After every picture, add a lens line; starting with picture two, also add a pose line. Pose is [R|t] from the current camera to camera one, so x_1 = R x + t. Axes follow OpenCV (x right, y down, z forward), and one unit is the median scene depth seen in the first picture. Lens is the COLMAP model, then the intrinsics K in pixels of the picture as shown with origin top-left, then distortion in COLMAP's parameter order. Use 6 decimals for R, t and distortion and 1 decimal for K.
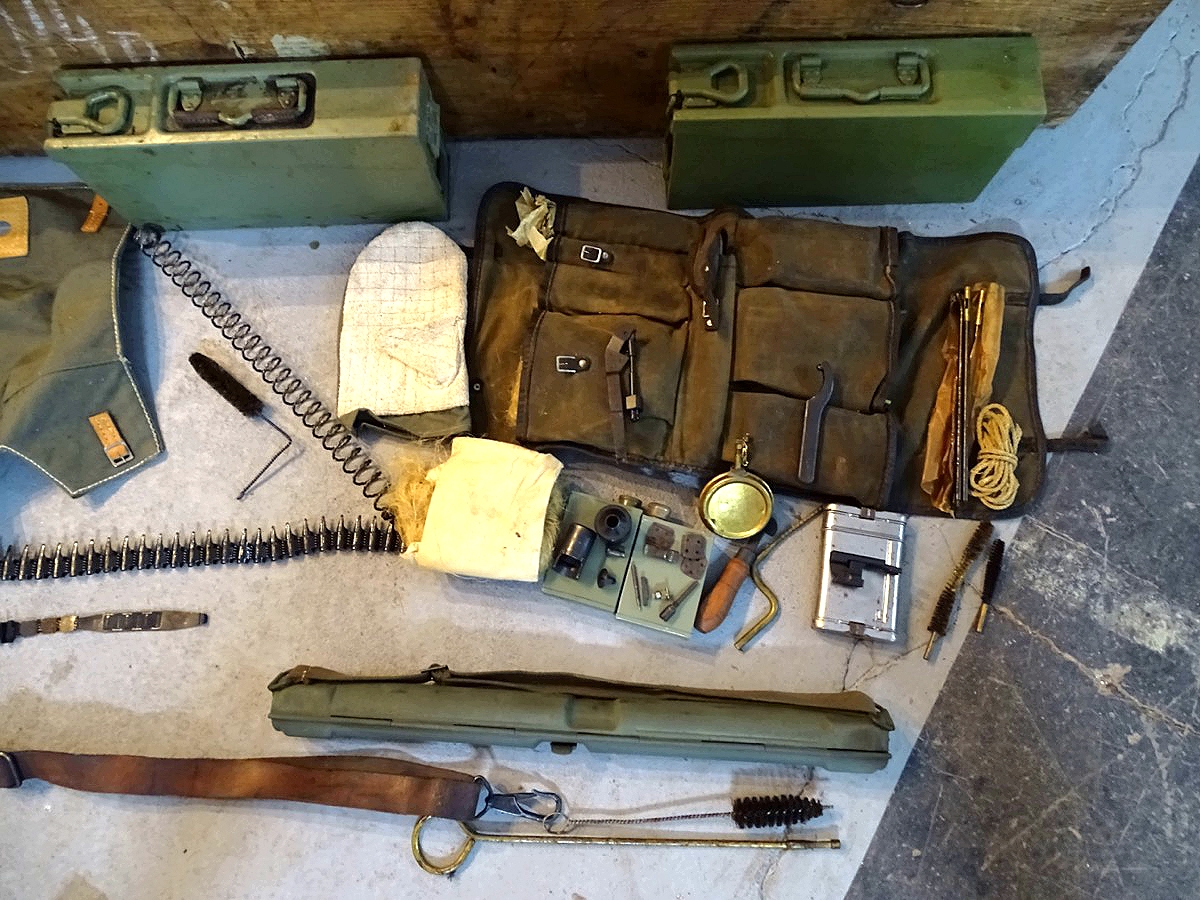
lens RADIAL K [[950.5, 0, 572.4], [0, 950.5, 407.7], [0, 0, 1]] dist [0.040568, 0.000816]
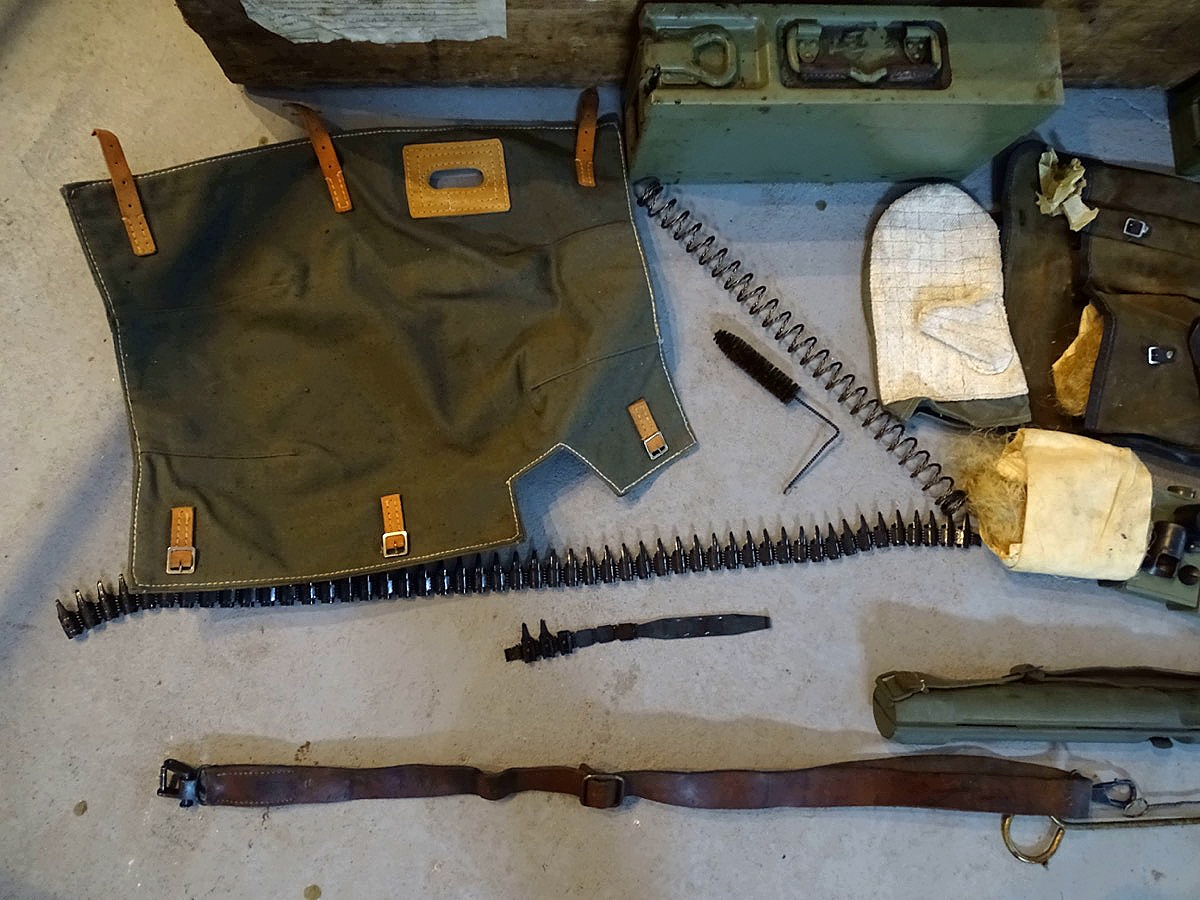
lens RADIAL K [[950.5, 0, 612.6], [0, 950.5, 424.9], [0, 0, 1]] dist [0.040568, 0.000816]
pose [[0.984912, -0.009261, 0.172810, -0.694995], [-0.017992, 0.987676, 0.155478, -0.114722], [-0.172120, -0.156241, 0.972607, 0.143059]]
